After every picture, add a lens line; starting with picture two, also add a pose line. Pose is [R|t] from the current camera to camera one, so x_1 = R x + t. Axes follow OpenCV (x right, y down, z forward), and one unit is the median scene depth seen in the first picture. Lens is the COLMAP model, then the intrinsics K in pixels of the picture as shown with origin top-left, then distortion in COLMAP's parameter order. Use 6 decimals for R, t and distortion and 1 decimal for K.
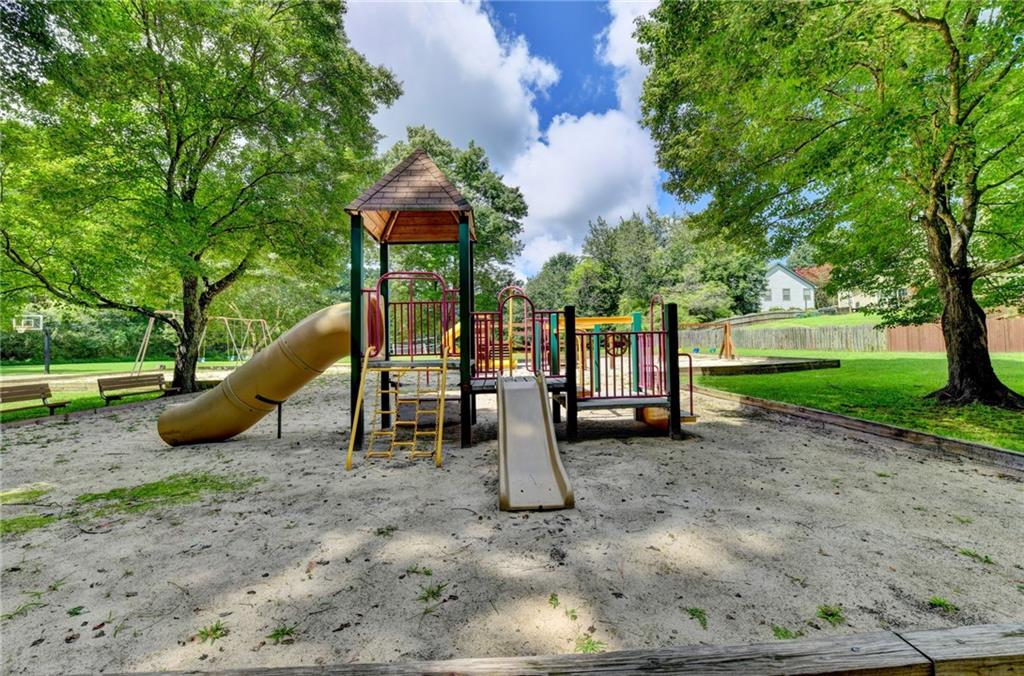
lens RADIAL K [[415.3, 0, 520.0], [0, 415.3, 334.6], [0, 0, 1]] dist [-0.008299, -0.000719]
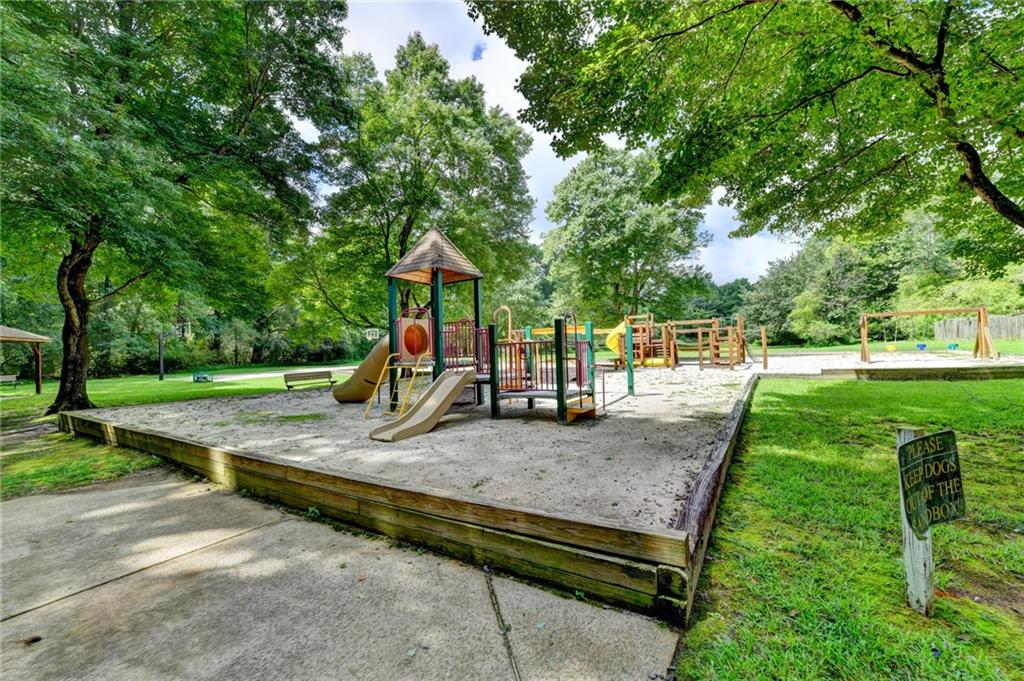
lens RADIAL K [[415.3, 0, 514.9], [0, 415.3, 338.2], [0, 0, 1]] dist [-0.008299, -0.000719]
pose [[0.817007, -0.021870, -0.576212, 0.346916], [0.032377, 0.999444, 0.007974, -0.010624], [0.575717, -0.025171, 0.817261, -0.045404]]
